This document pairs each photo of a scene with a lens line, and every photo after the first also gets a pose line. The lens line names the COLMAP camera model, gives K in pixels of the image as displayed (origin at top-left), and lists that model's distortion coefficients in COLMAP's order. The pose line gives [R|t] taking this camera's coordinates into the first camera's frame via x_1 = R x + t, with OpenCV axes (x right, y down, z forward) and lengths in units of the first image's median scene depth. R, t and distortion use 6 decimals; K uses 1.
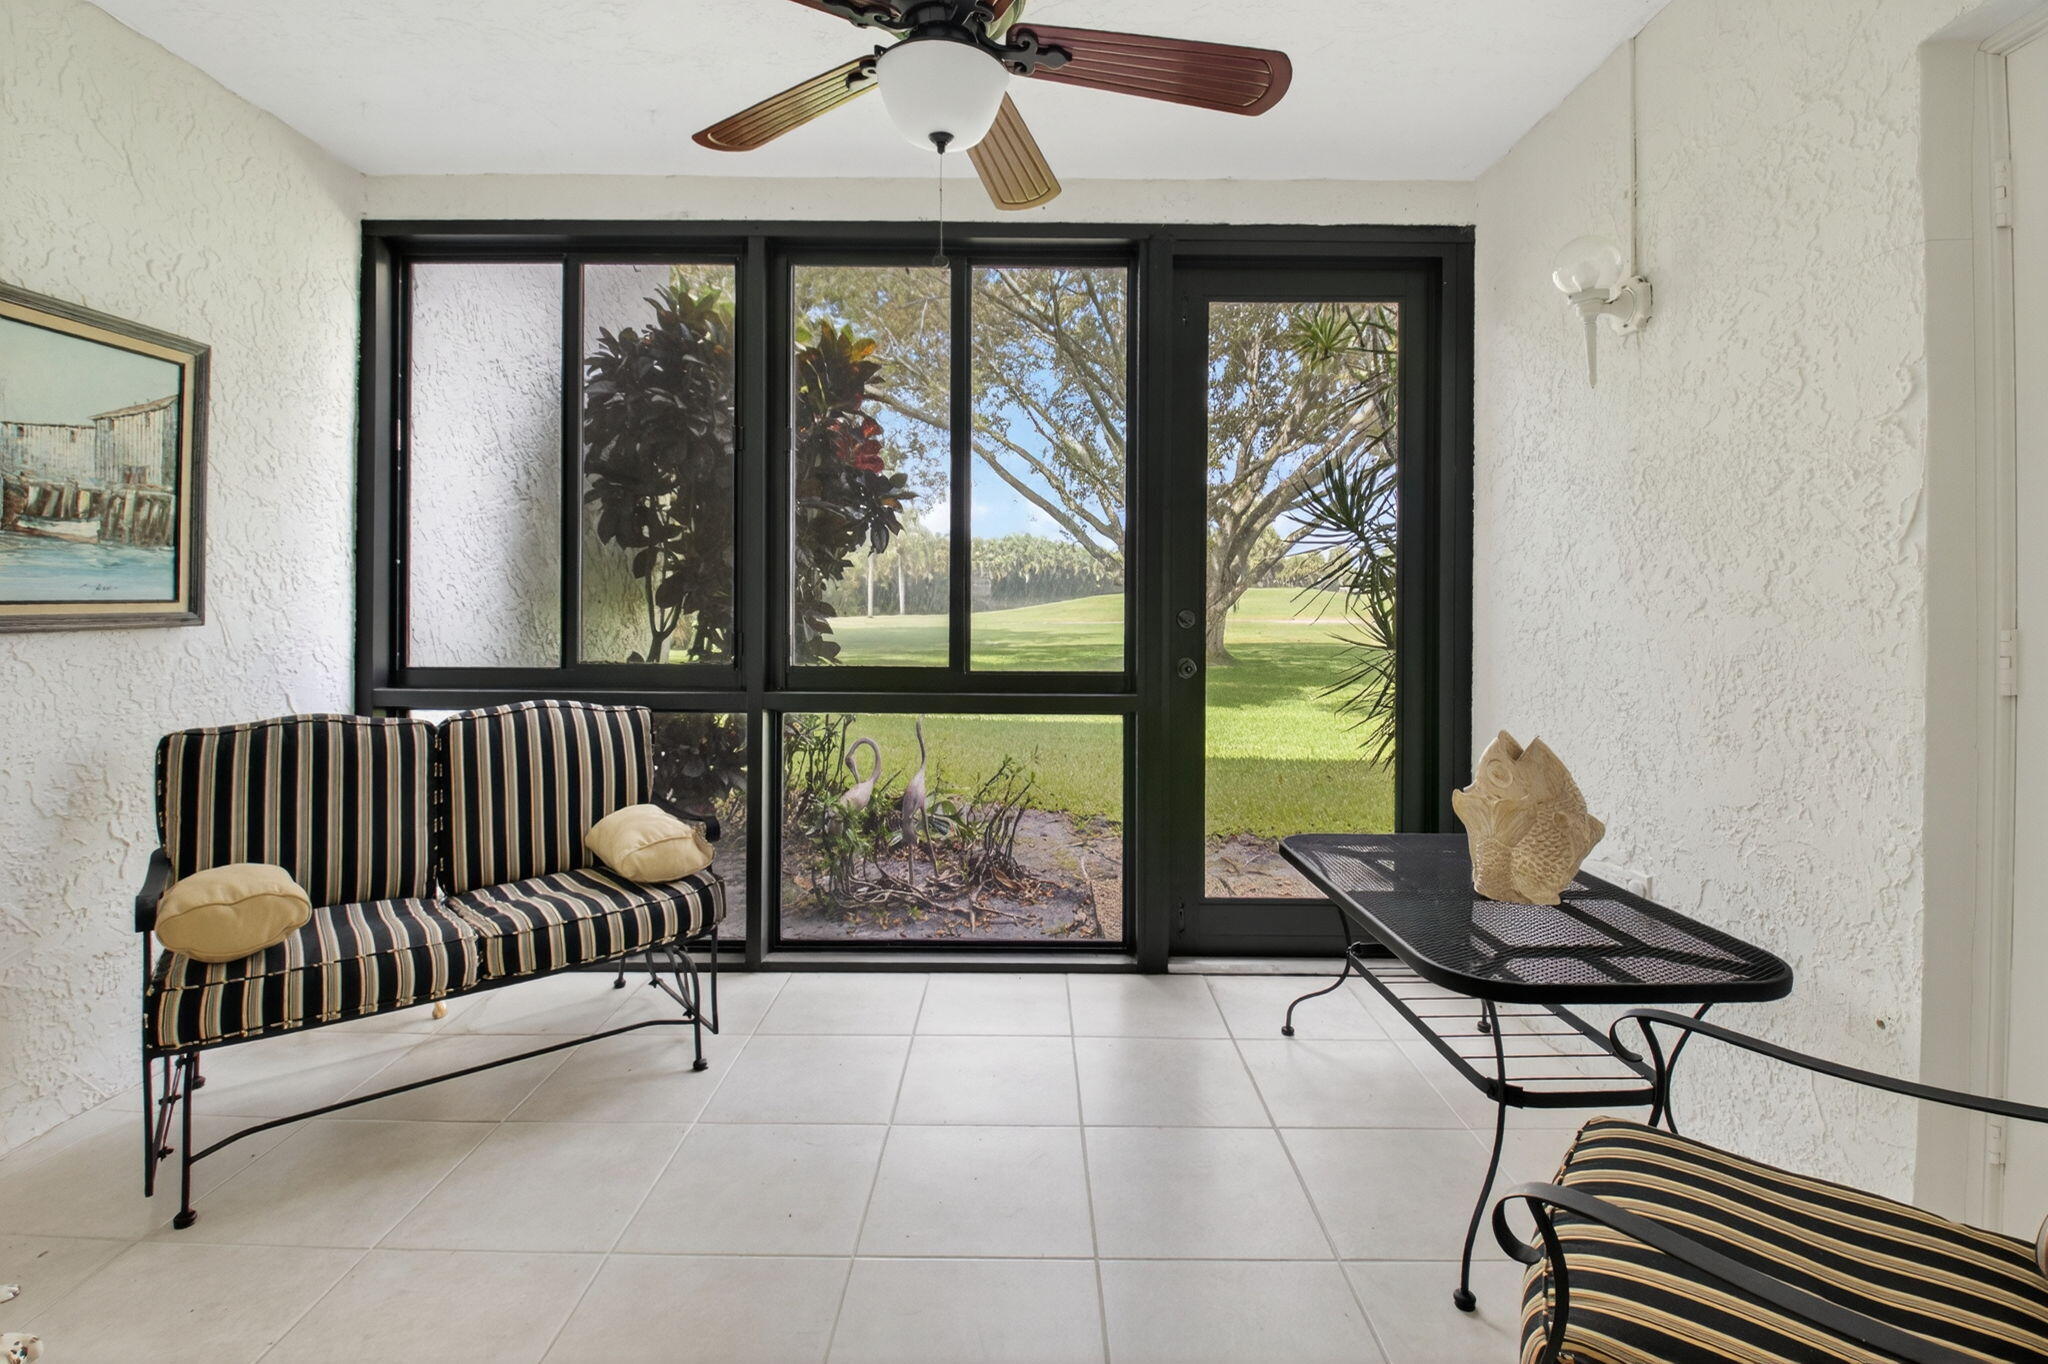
lens RADIAL K [[896.7, 0, 1040.4], [0, 896.7, 612.1], [0, 0, 1]] dist [-0.011781, -0.000174]
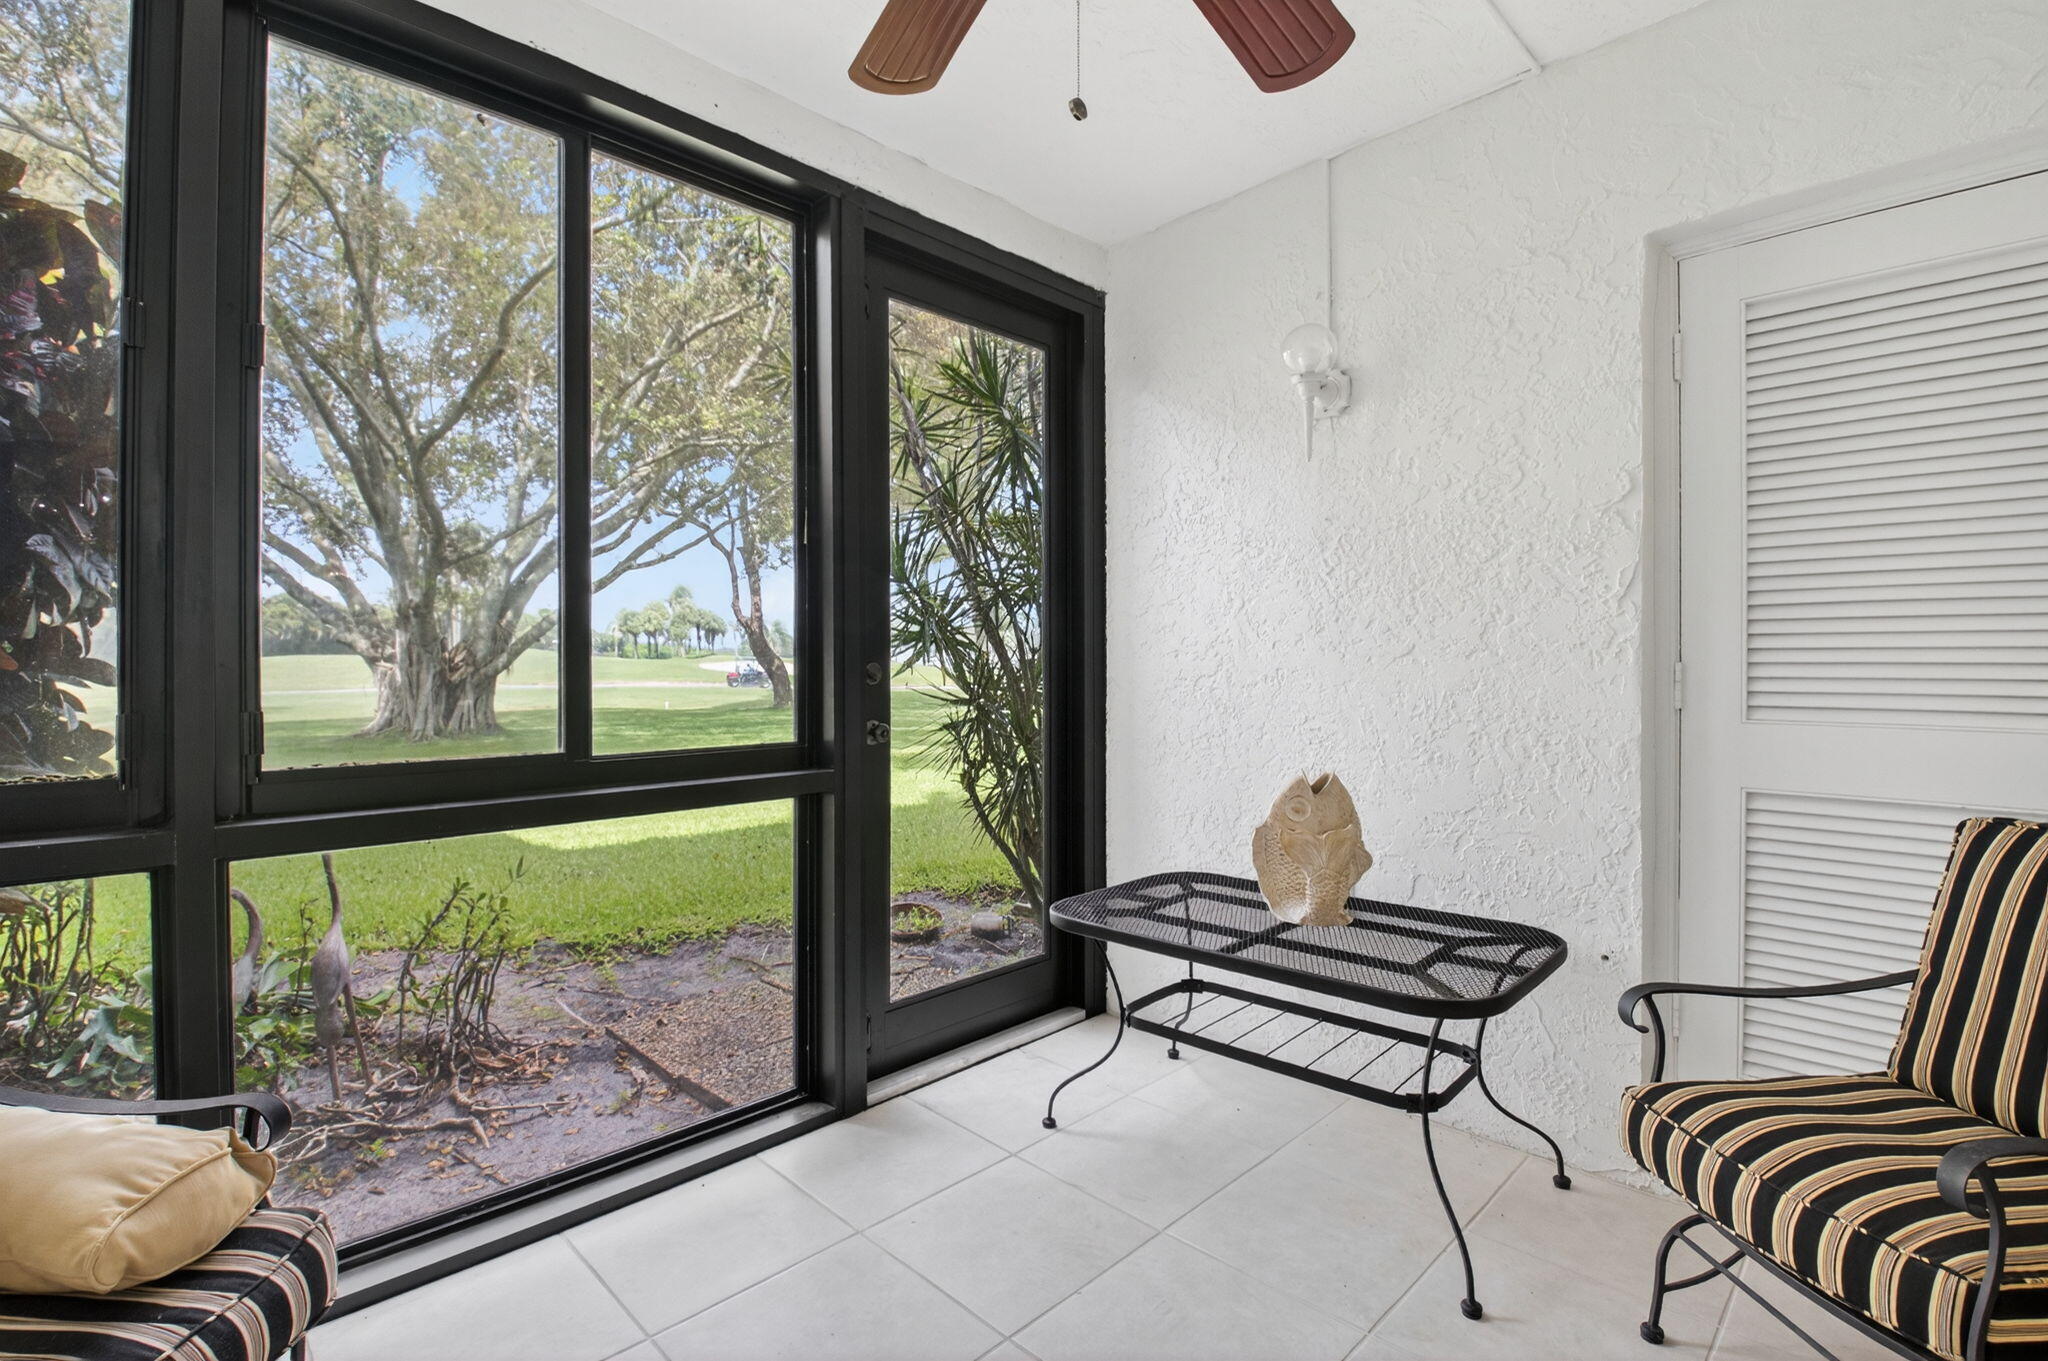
lens RADIAL K [[907.5, 0, 1024.0], [0, 907.5, 680.5], [0, 0, 1]] dist [0.018053, -0.021332]
pose [[0.732323, -0.020008, 0.680663, -0.434826], [0.017425, 0.999792, 0.010641, 0.009050], [-0.680735, 0.004068, 0.732519, 0.400501]]
